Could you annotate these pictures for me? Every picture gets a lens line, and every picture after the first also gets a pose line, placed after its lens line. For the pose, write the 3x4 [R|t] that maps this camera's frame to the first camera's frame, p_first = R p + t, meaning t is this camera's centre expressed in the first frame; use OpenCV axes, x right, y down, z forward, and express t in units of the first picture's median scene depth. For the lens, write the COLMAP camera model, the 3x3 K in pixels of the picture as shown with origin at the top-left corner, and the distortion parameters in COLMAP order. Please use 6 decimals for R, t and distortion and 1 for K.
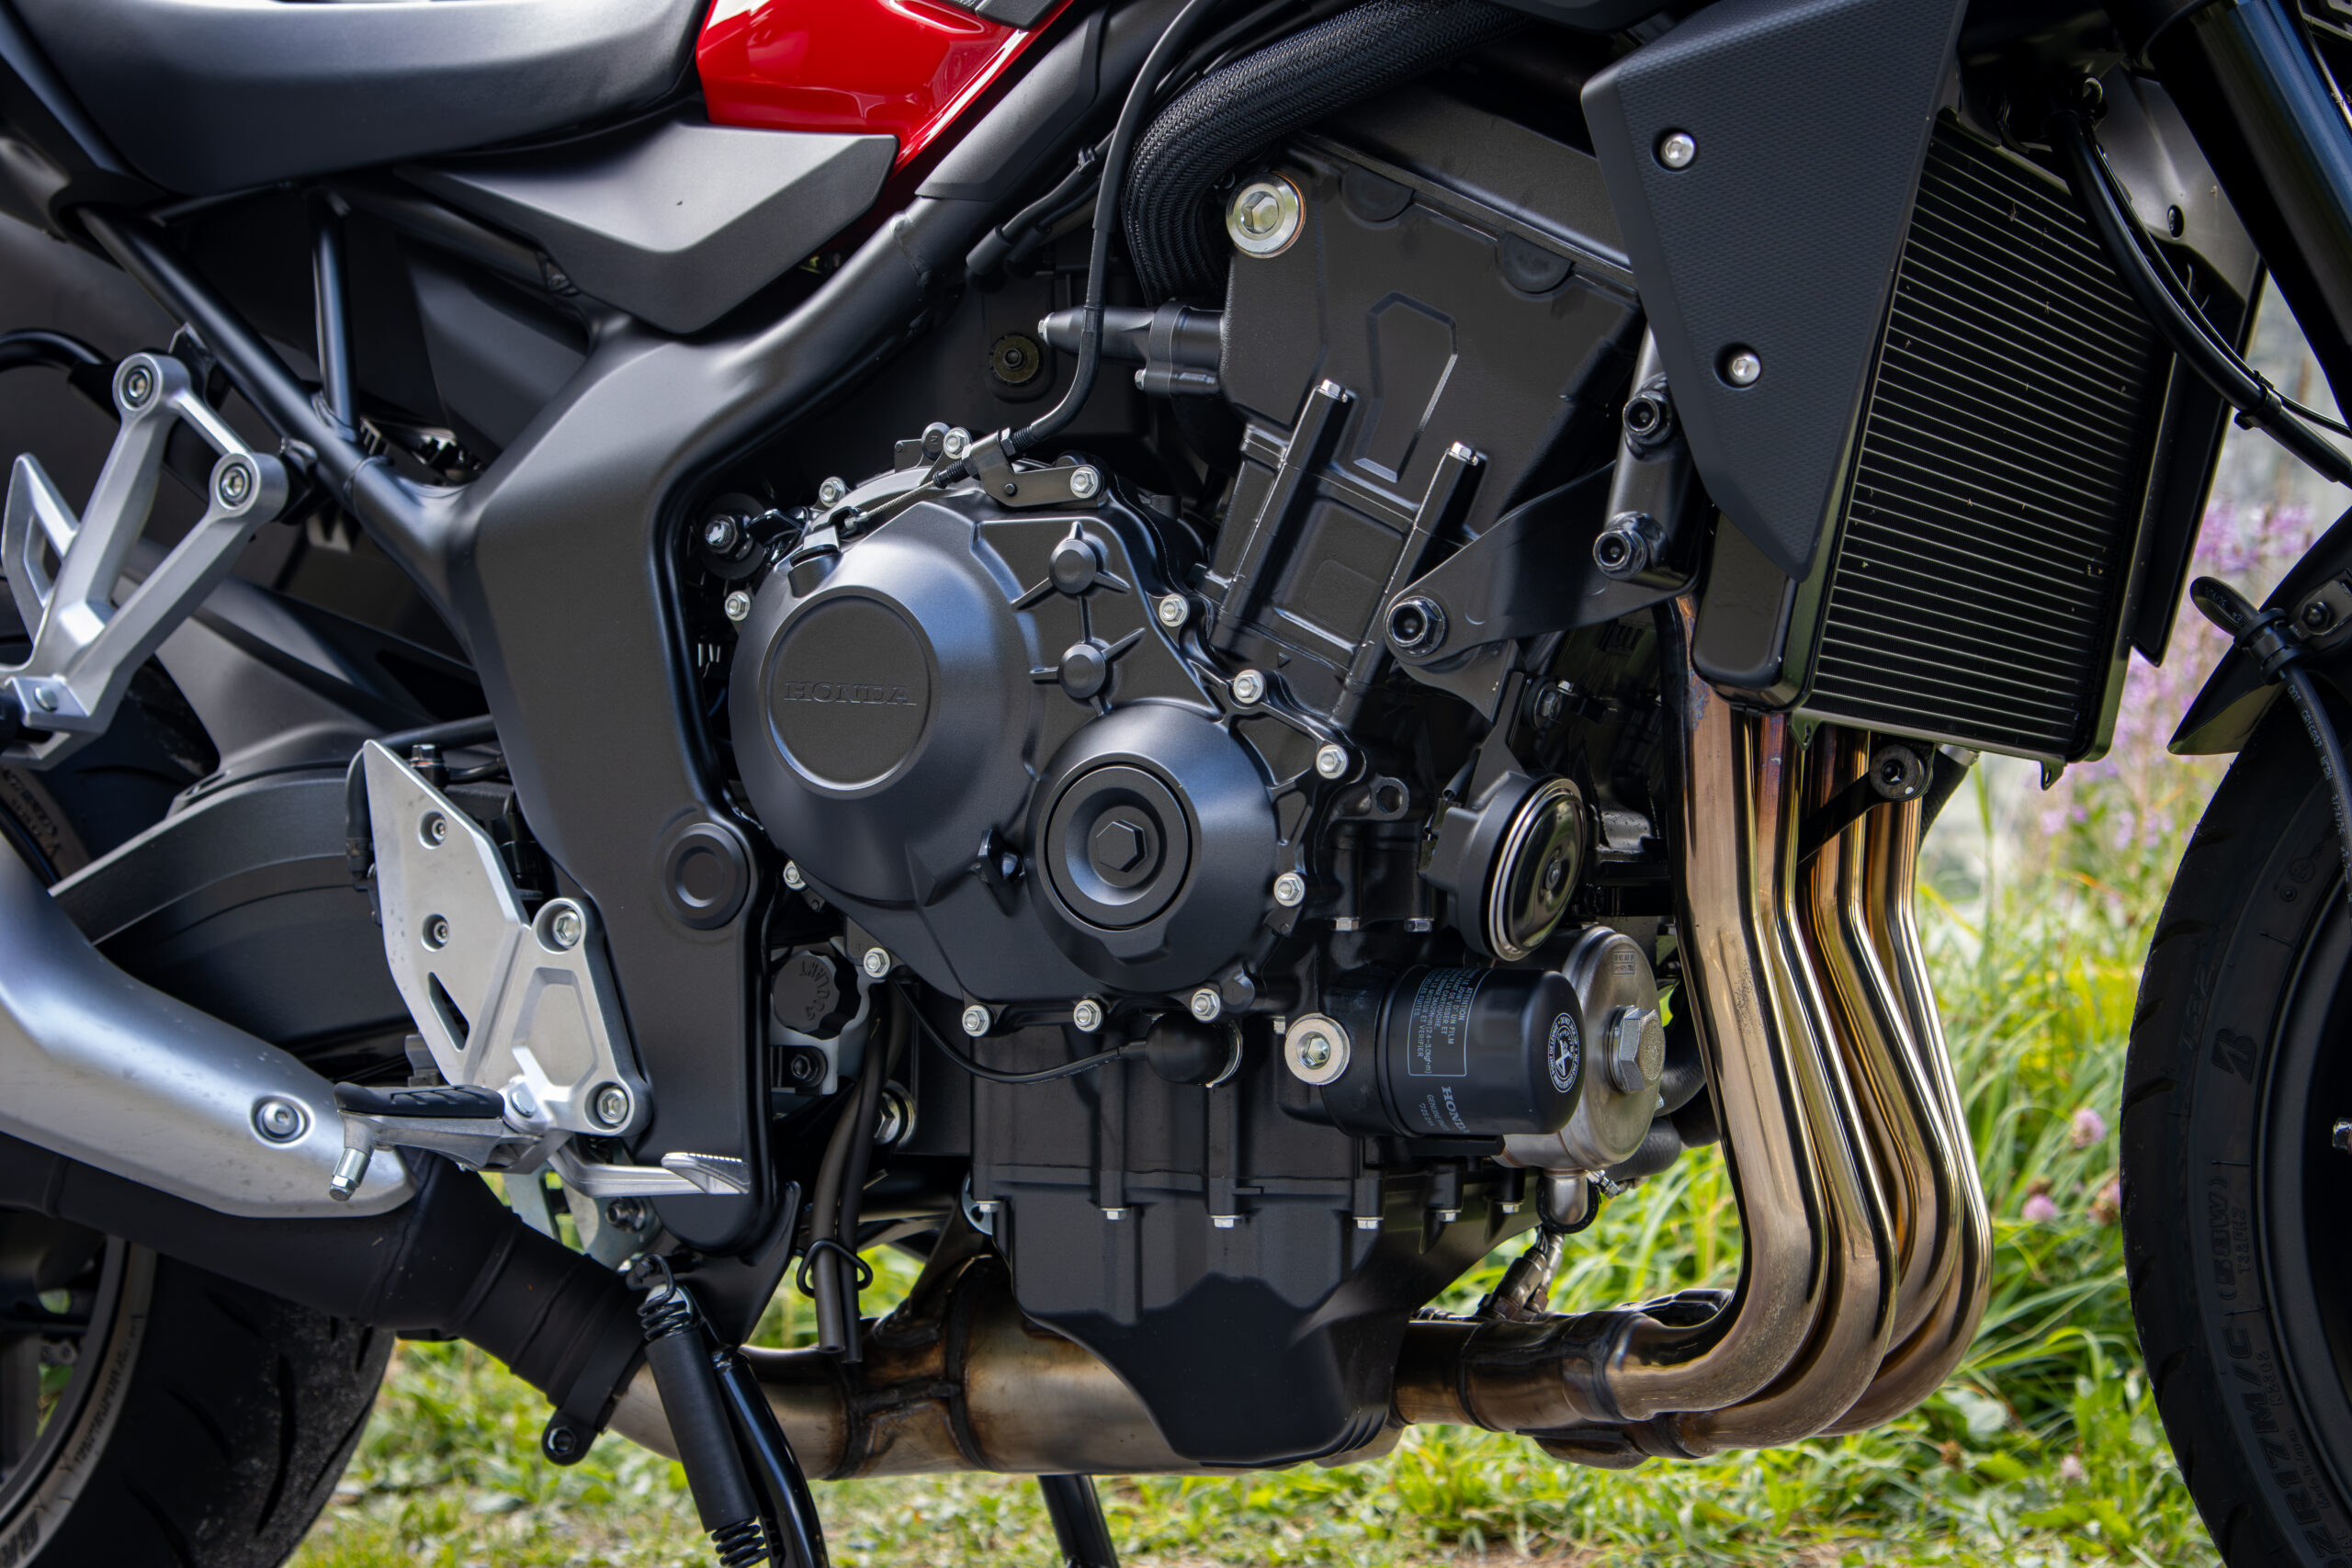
lens RADIAL K [[4404.7, 0, 1177.1], [0, 4404.7, 788.1], [0, 0, 1]] dist [0.051751, 0.000000]
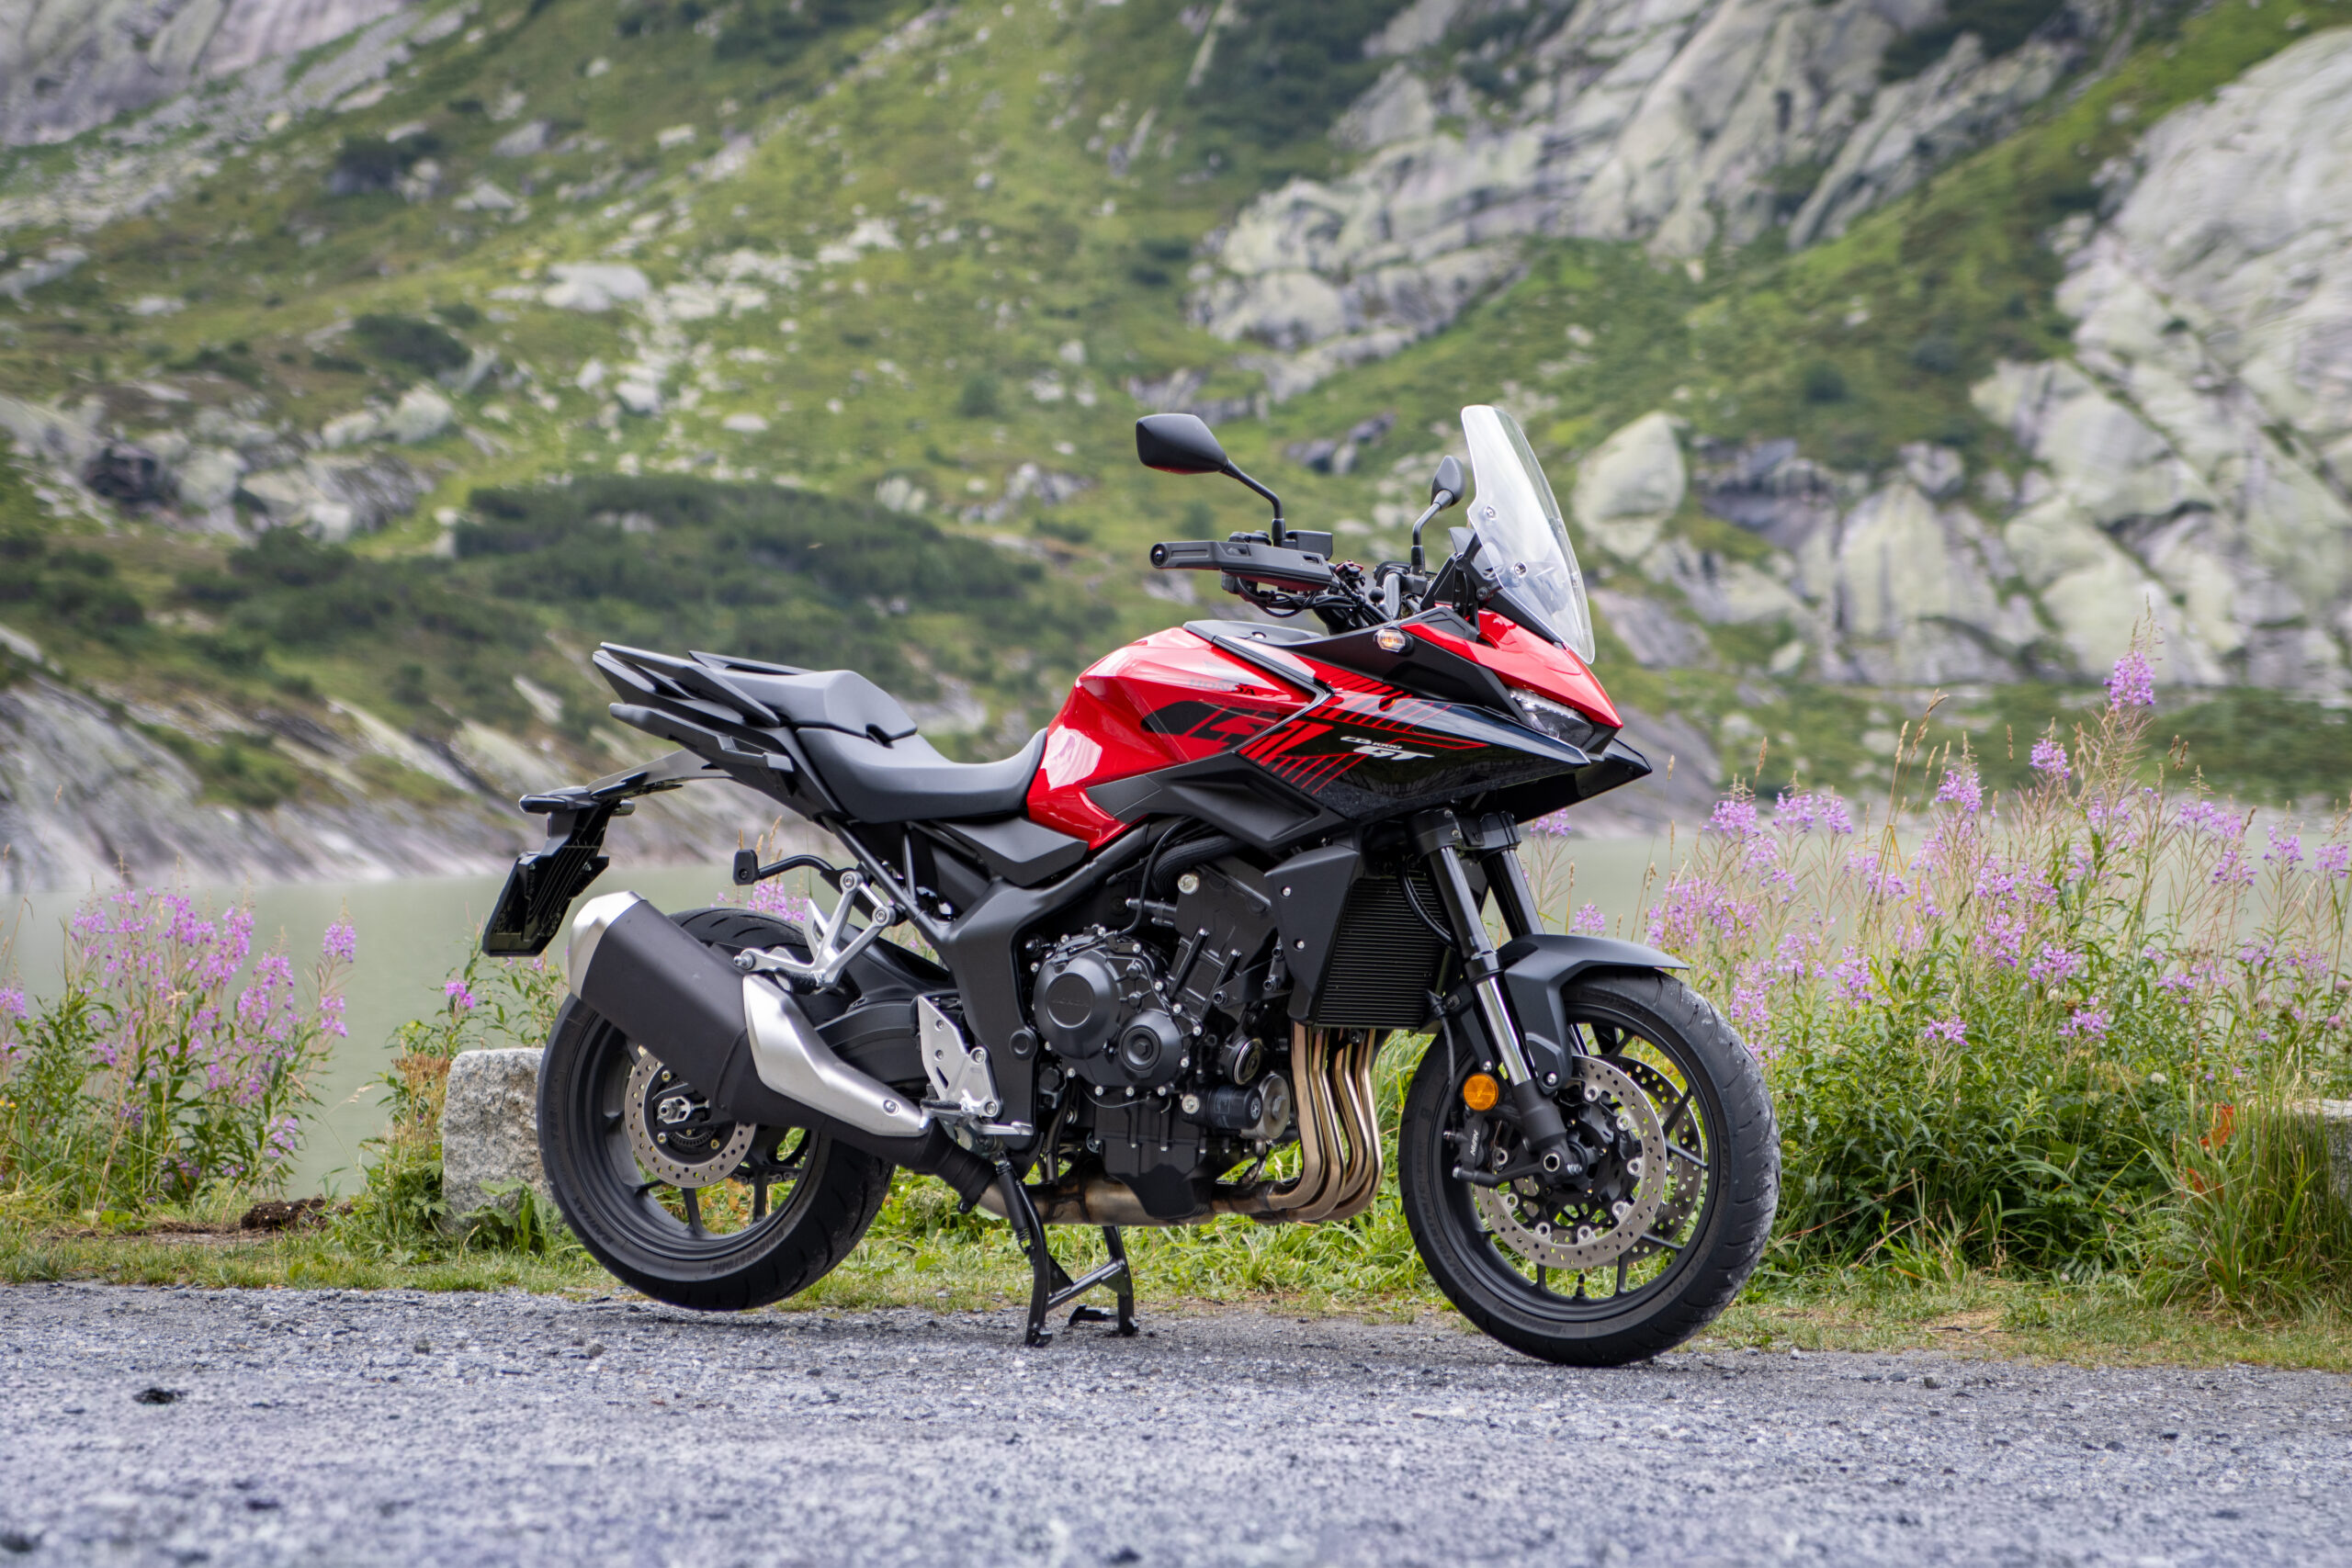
lens RADIAL K [[7296.8, 0, 1175.4], [0, 7296.8, 781.4], [0, 0, 1]] dist [0.242337, 0.000000]
pose [[0.998585, 0.053176, 0.000420, 0.001299], [-0.053165, 0.998163, 0.029057, -0.372662], [0.001126, -0.029038, 0.999578, -4.912609]]
